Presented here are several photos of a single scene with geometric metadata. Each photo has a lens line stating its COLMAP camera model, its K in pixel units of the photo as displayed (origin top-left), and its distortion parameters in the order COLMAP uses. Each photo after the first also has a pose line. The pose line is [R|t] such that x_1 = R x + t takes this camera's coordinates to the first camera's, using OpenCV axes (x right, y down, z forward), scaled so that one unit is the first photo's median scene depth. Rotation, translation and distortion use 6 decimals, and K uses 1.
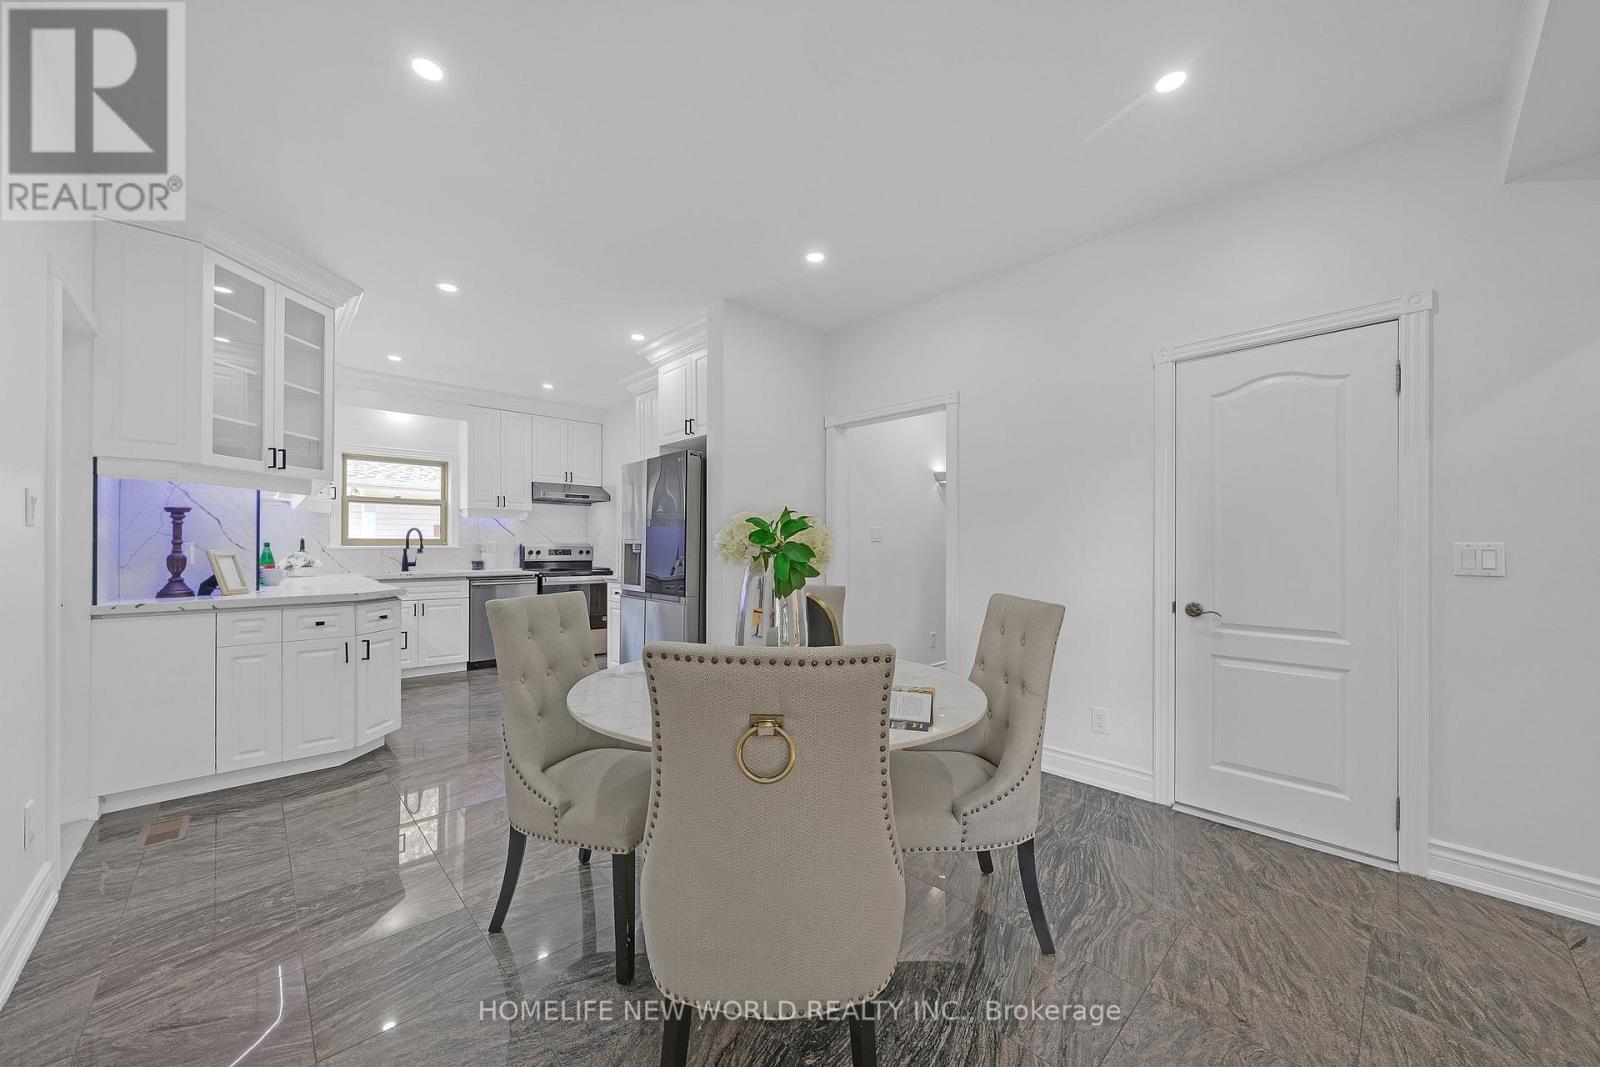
lens RADIAL K [[571.8, 0, 800.0], [0, 571.8, 533.5], [0, 0, 1]] dist [0.000242, 0.000076]
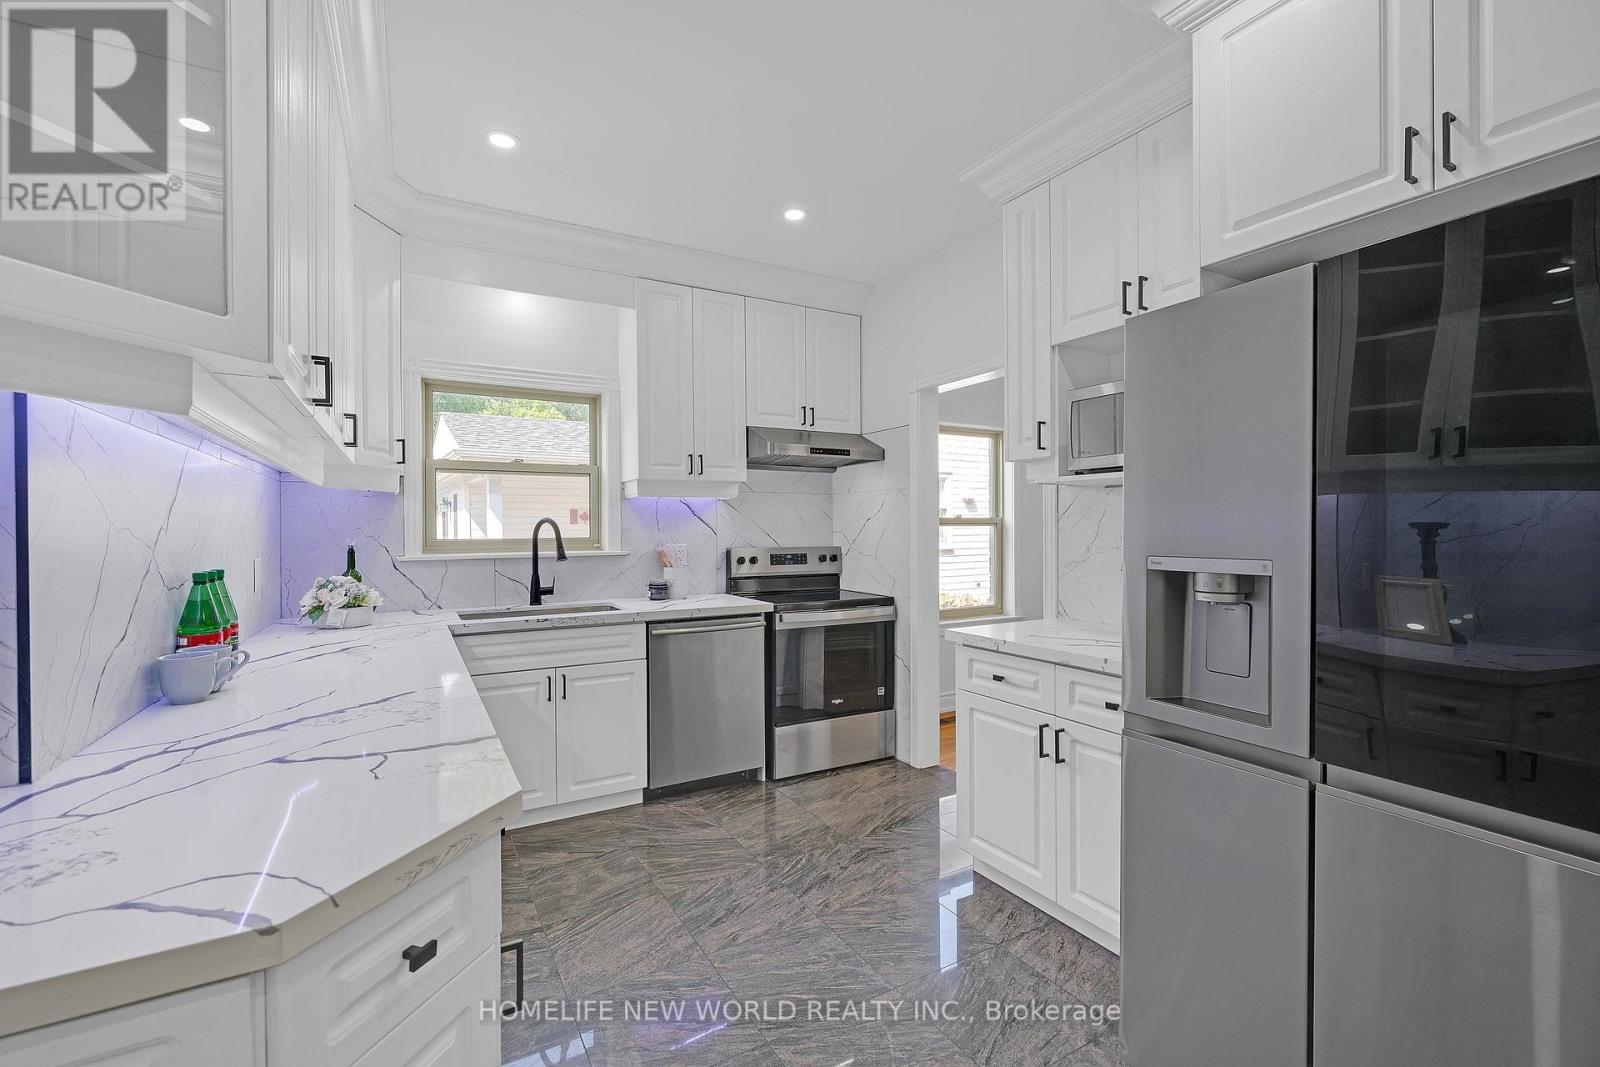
lens RADIAL K [[690.5, 0, 802.1], [0, 690.5, 511.5], [0, 0, 1]] dist [0.000273, -0.000050]
pose [[0.971439, -0.008525, -0.237136, -0.282133], [0.010338, 0.999926, 0.006399, -0.017500], [0.237064, -0.008668, 0.971455, 0.418517]]
